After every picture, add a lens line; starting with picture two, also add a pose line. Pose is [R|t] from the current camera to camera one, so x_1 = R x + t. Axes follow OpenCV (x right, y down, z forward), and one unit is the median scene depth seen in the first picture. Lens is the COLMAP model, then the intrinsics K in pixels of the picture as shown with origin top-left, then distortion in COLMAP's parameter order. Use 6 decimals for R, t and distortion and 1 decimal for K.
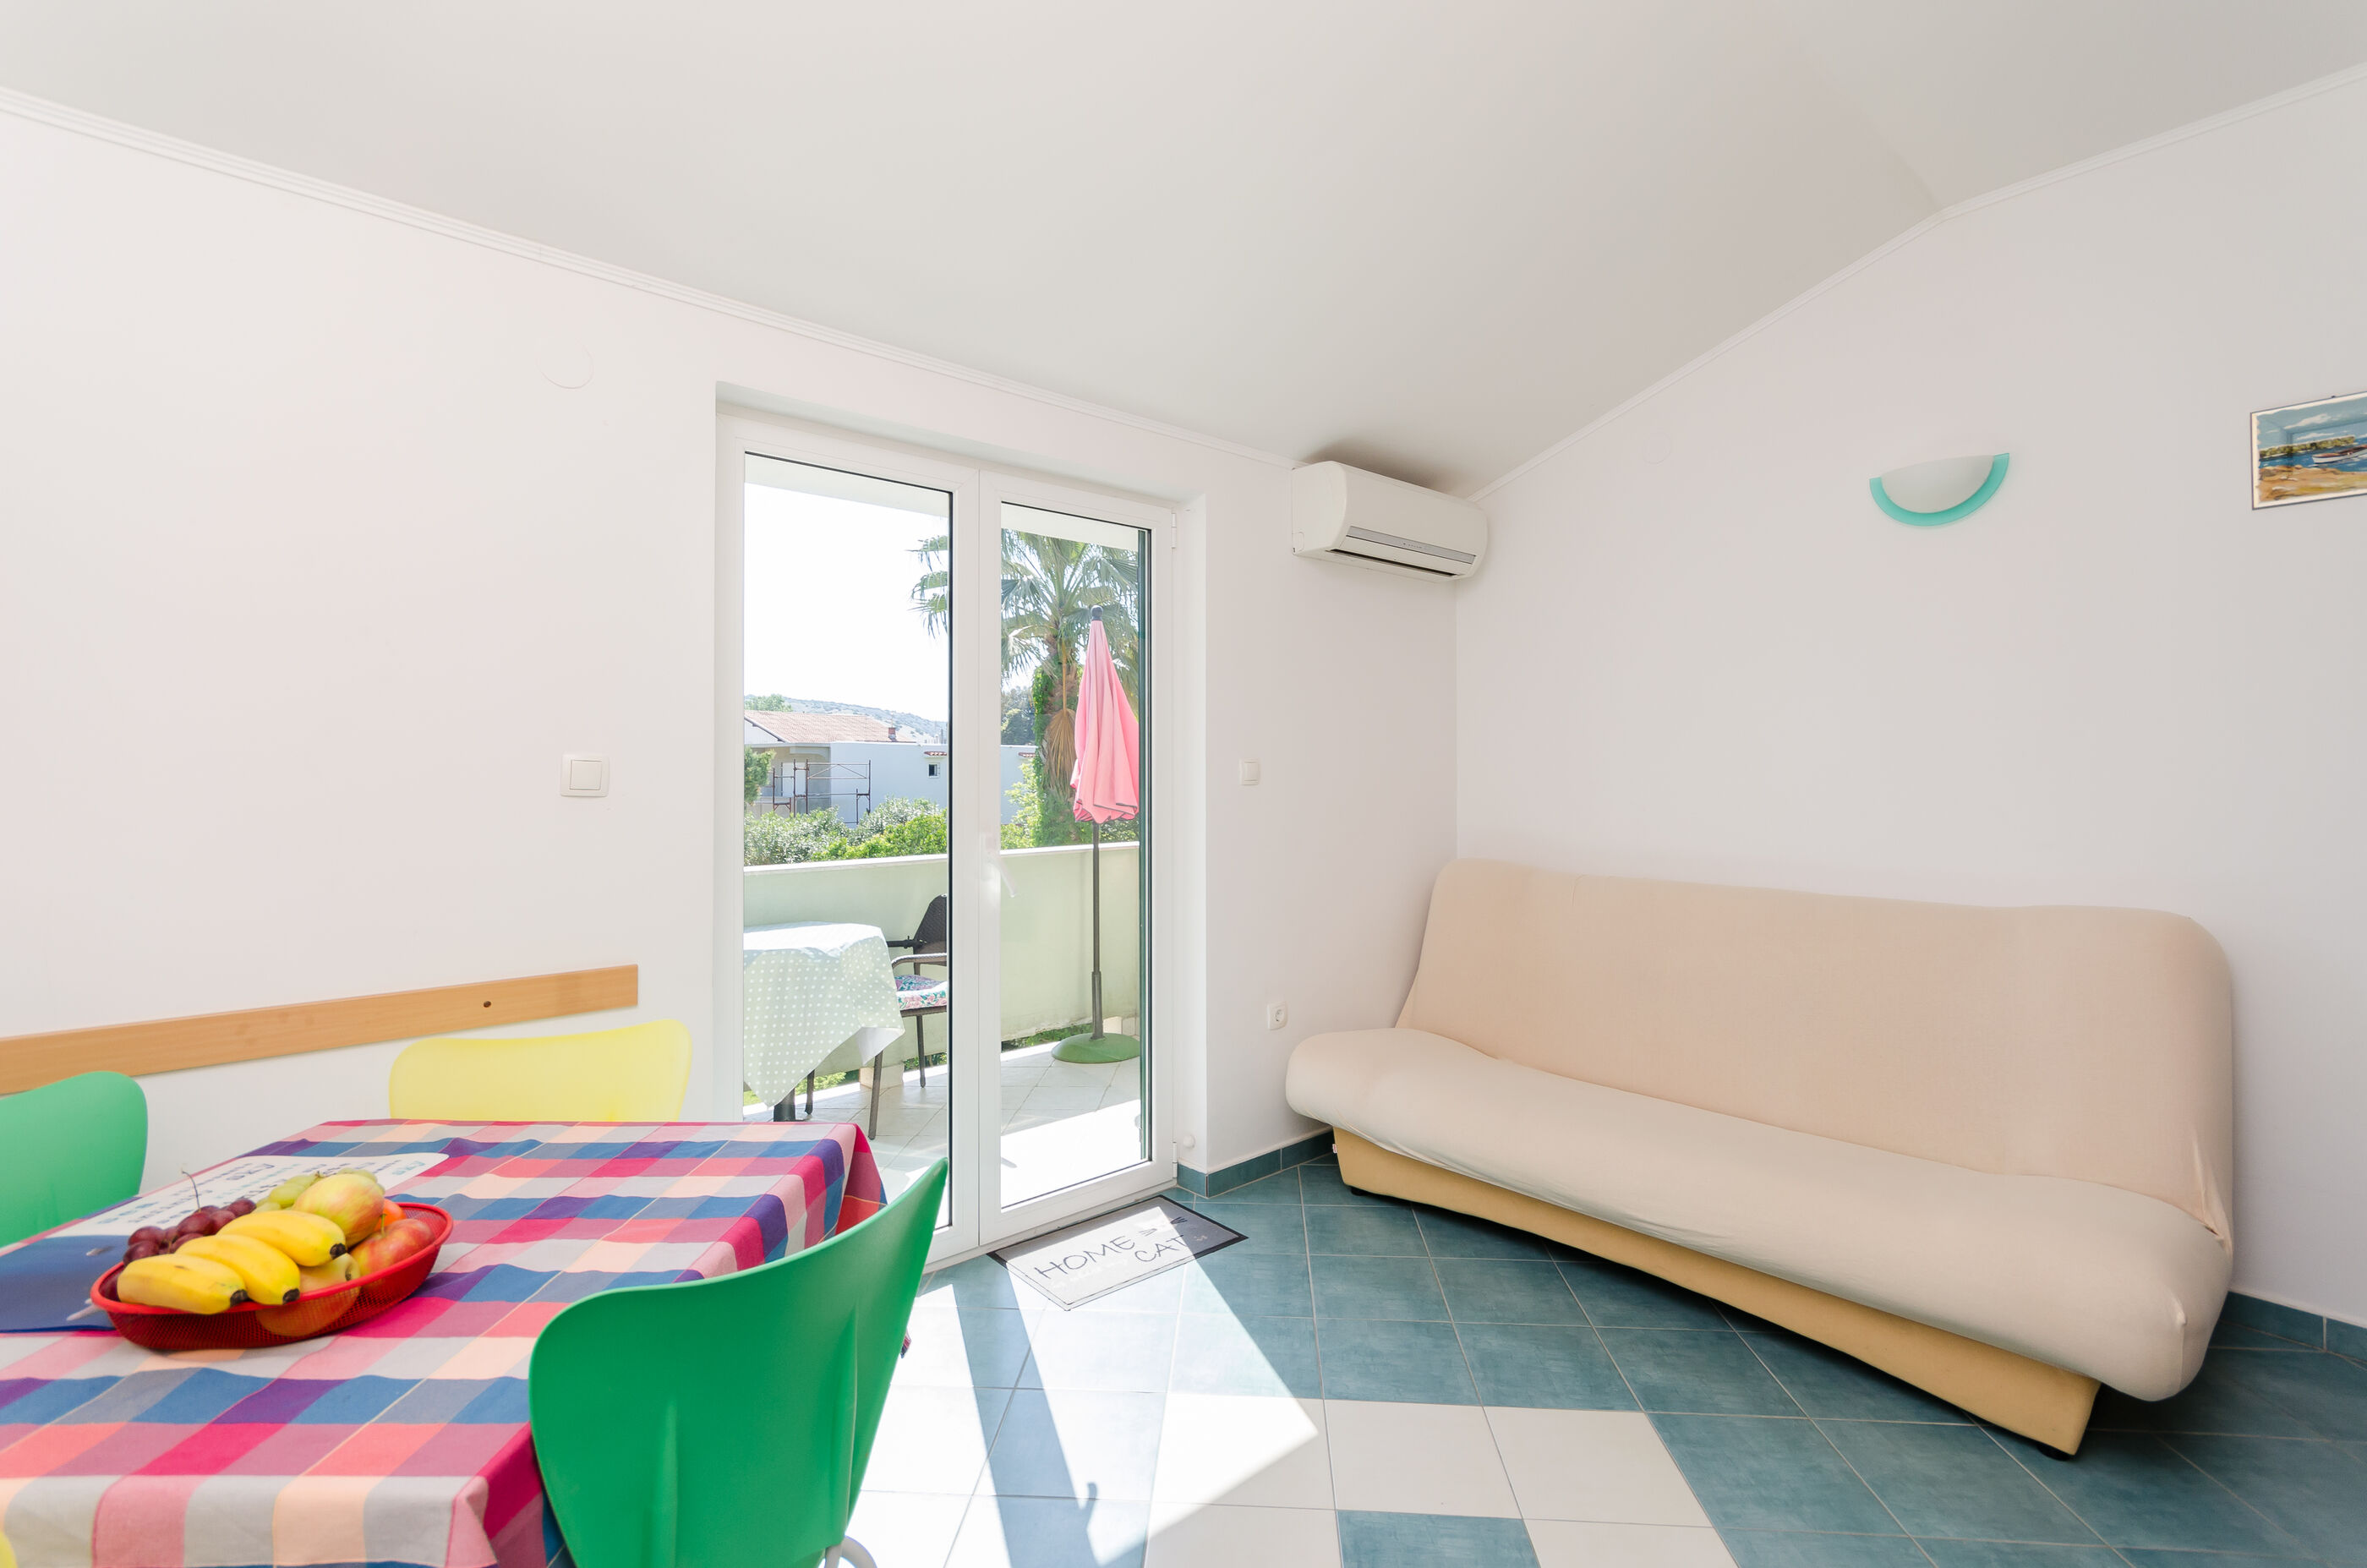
lens RADIAL K [[1057.0, 0, 1185.4], [0, 1057.0, 774.1], [0, 0, 1]] dist [0.014316, -0.000333]
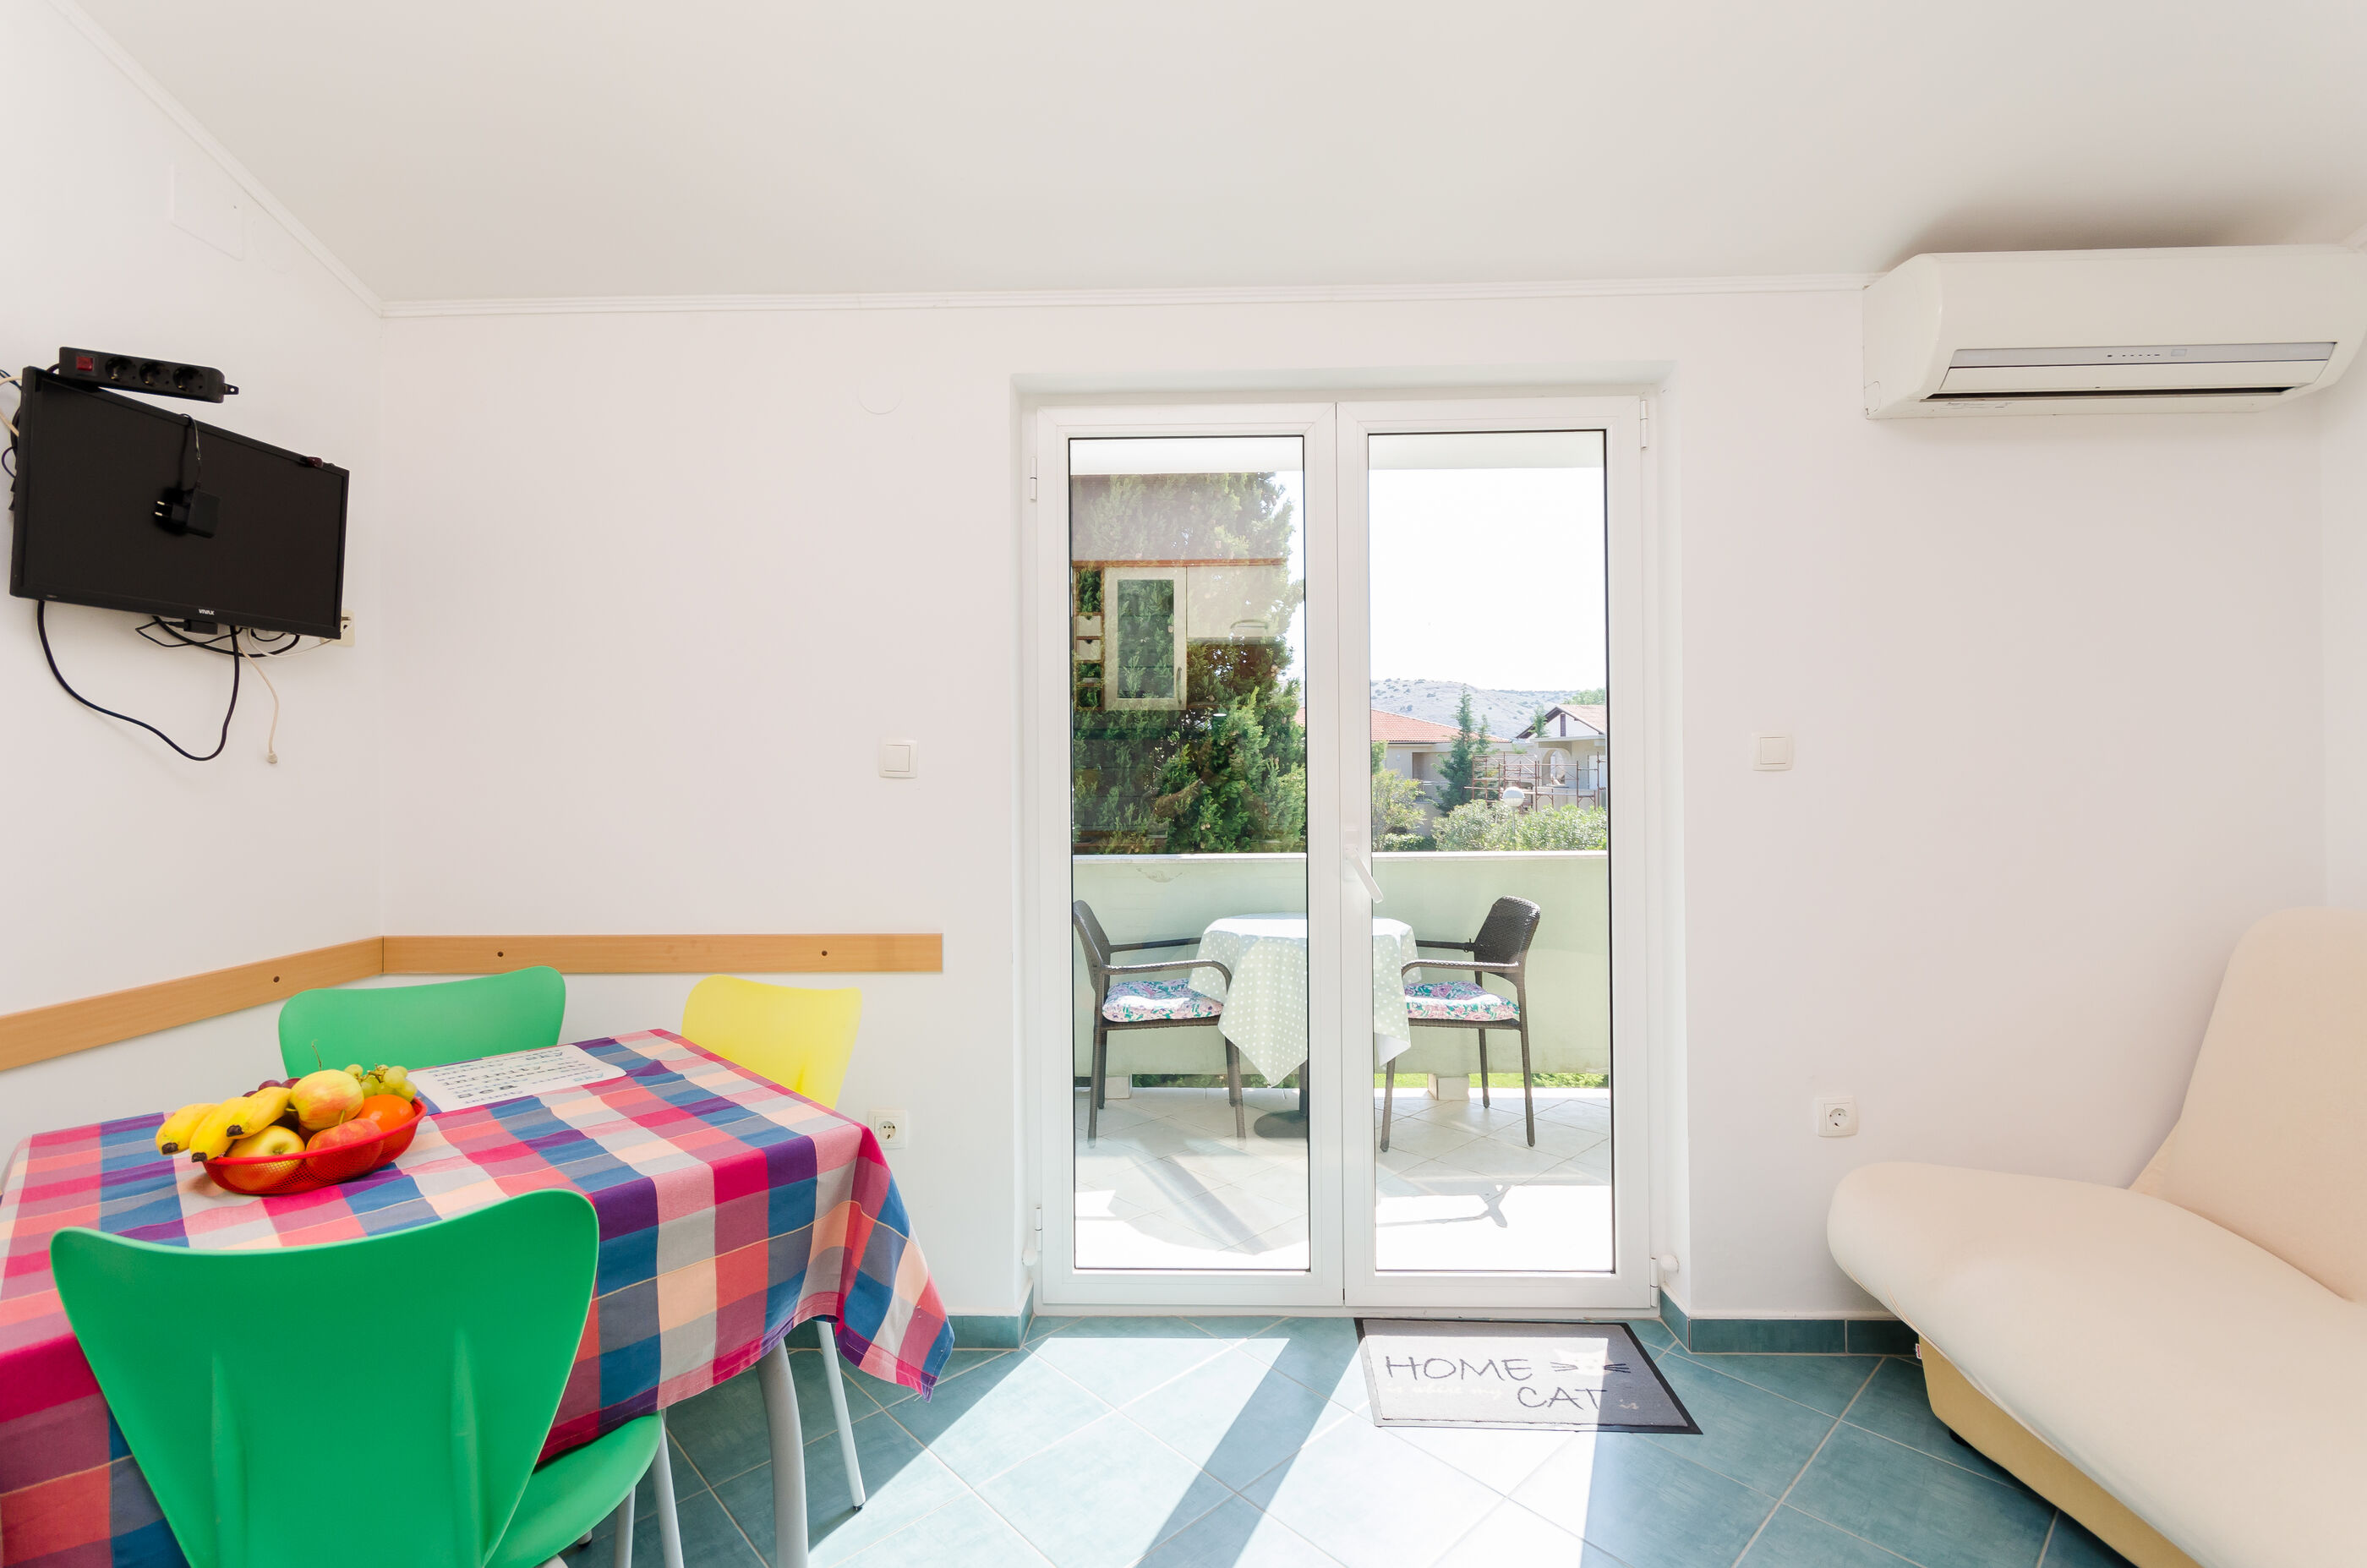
lens RADIAL K [[1057.0, 0, 1206.3], [0, 1057.0, 768.8], [0, 0, 1]] dist [0.014316, -0.000333]
pose [[0.735135, -0.002249, -0.677917, 0.308509], [0.003298, 0.999995, 0.000258, 0.009778], [0.677913, -0.002425, 0.735138, 0.297205]]
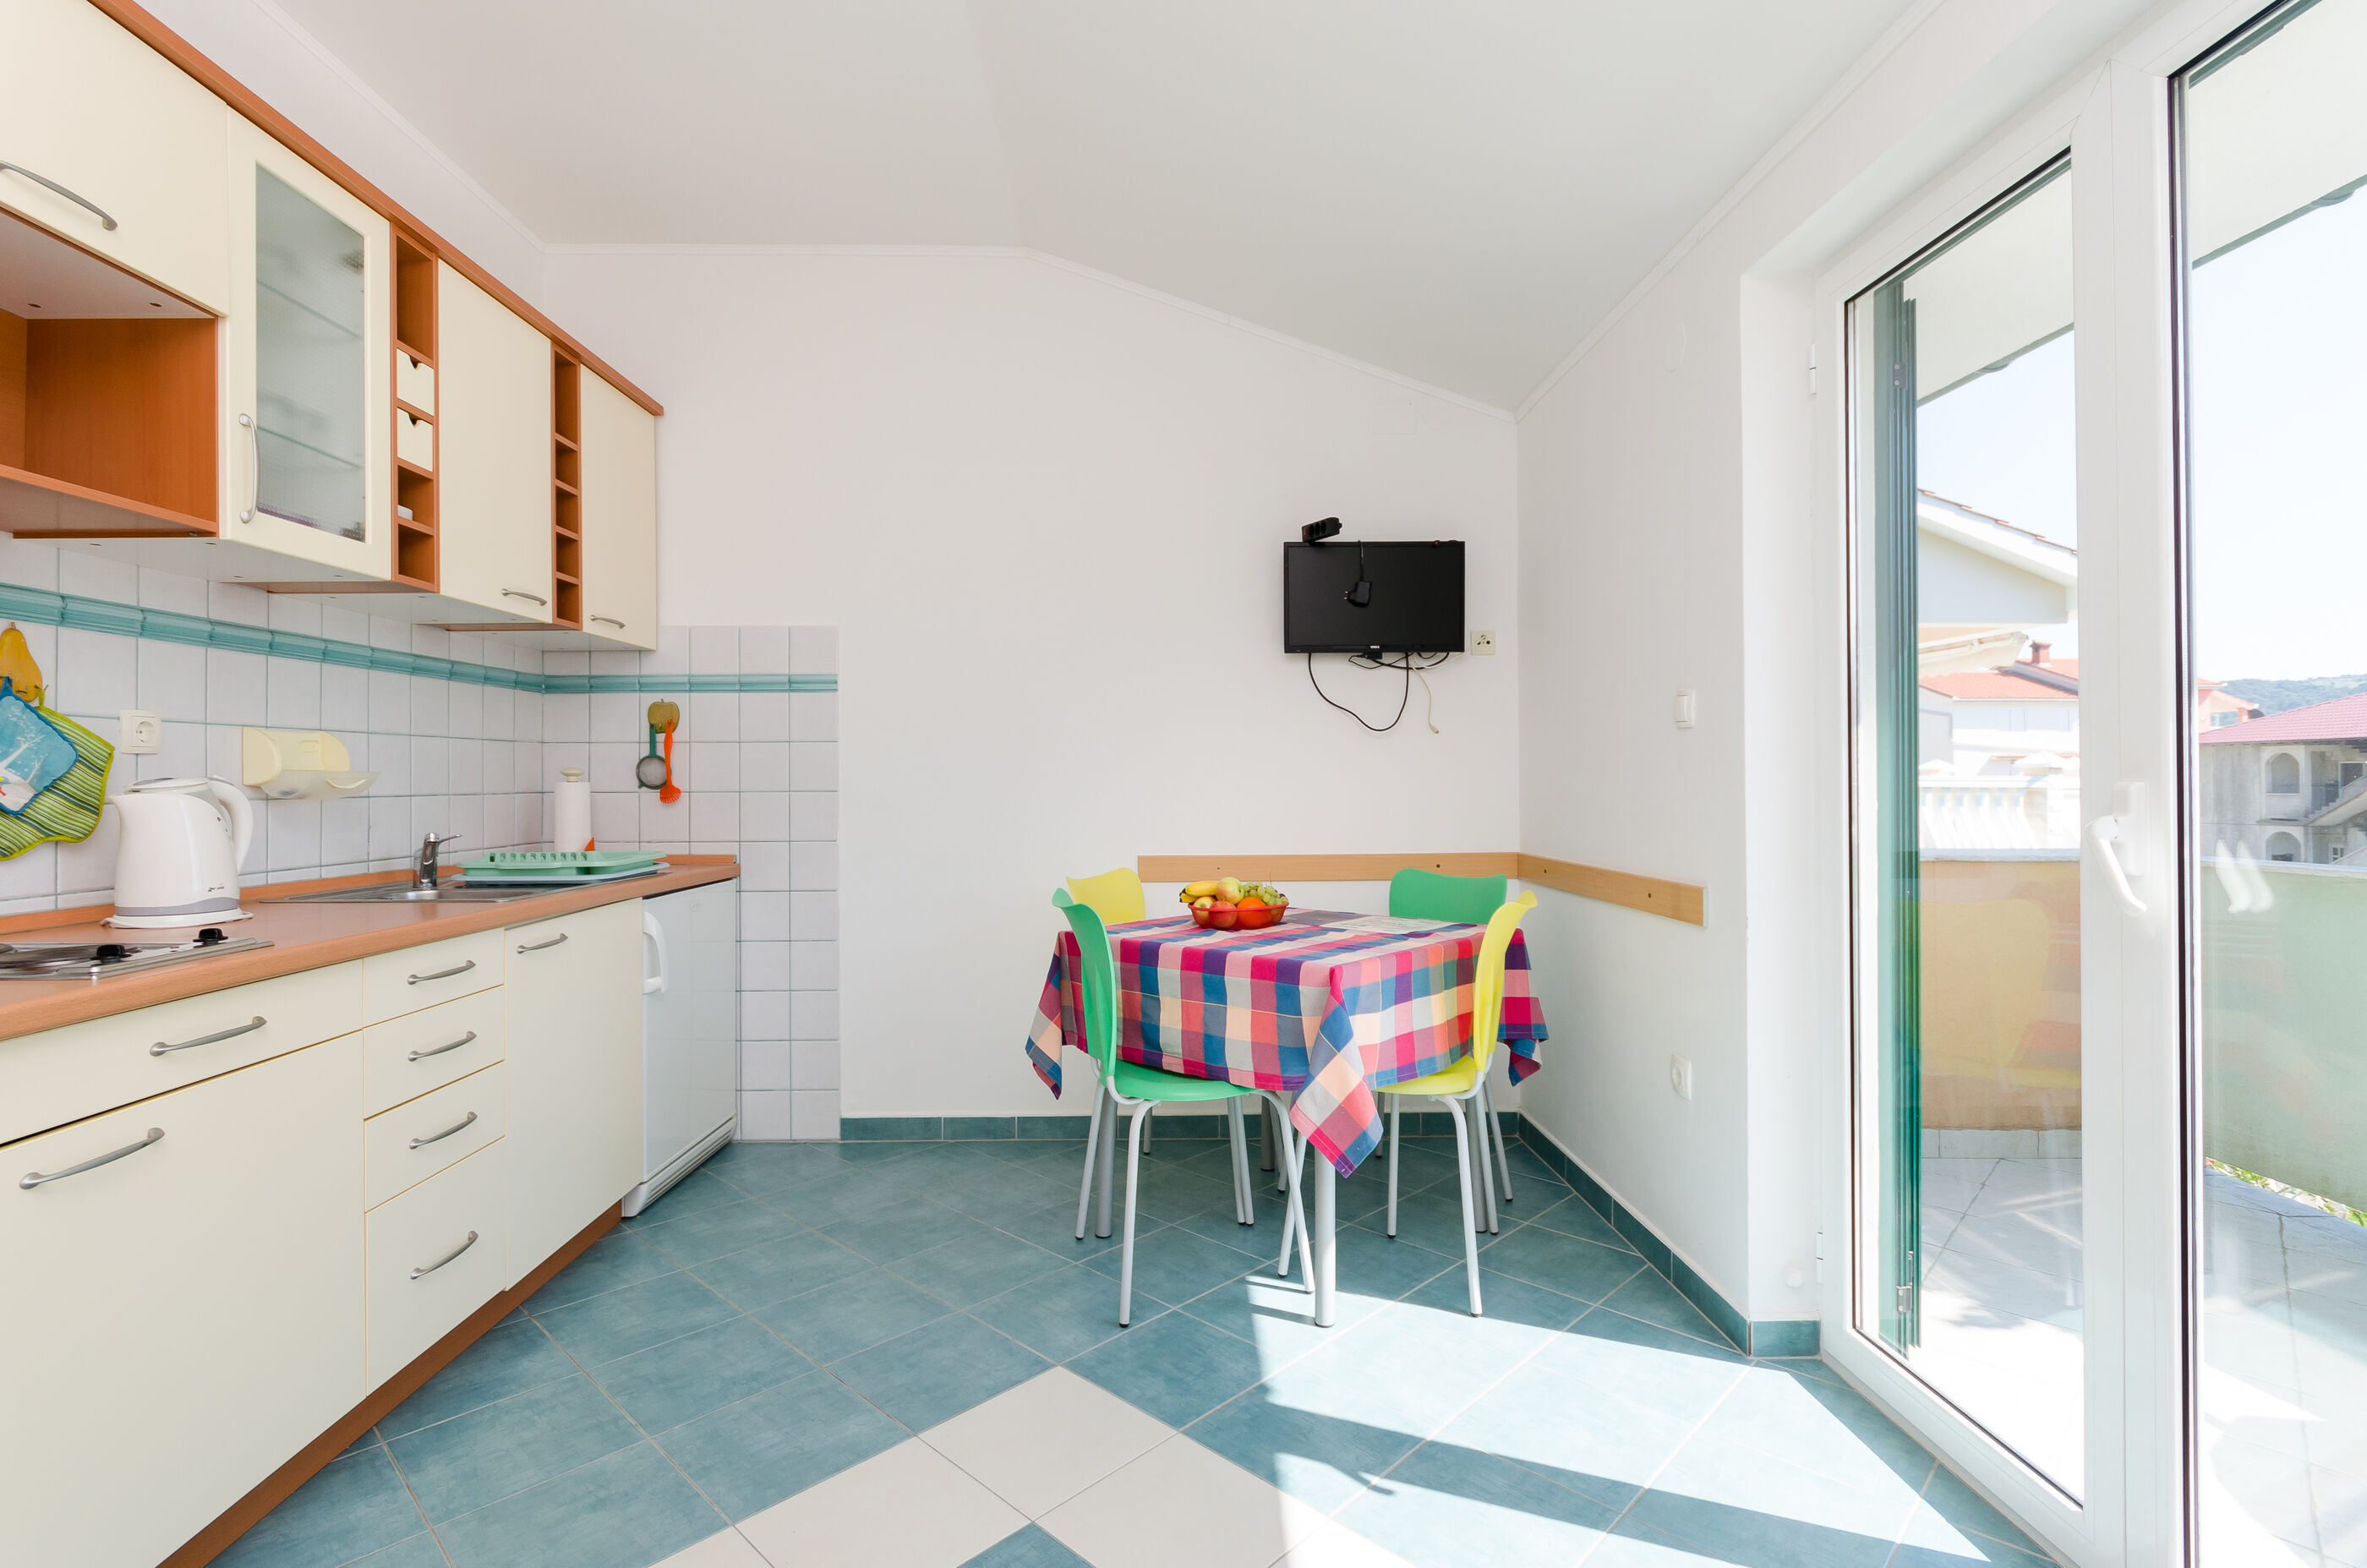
lens RADIAL K [[1136.7, 0, 1163.7], [0, 1136.7, 767.9], [0, 0, 1]] dist [-0.007393, 0.000471]
pose [[-0.642796, -0.005055, -0.766021, 0.515567], [-0.000871, 0.999982, -0.005868, 0.051547], [0.766037, -0.003105, -0.642789, 0.986474]]
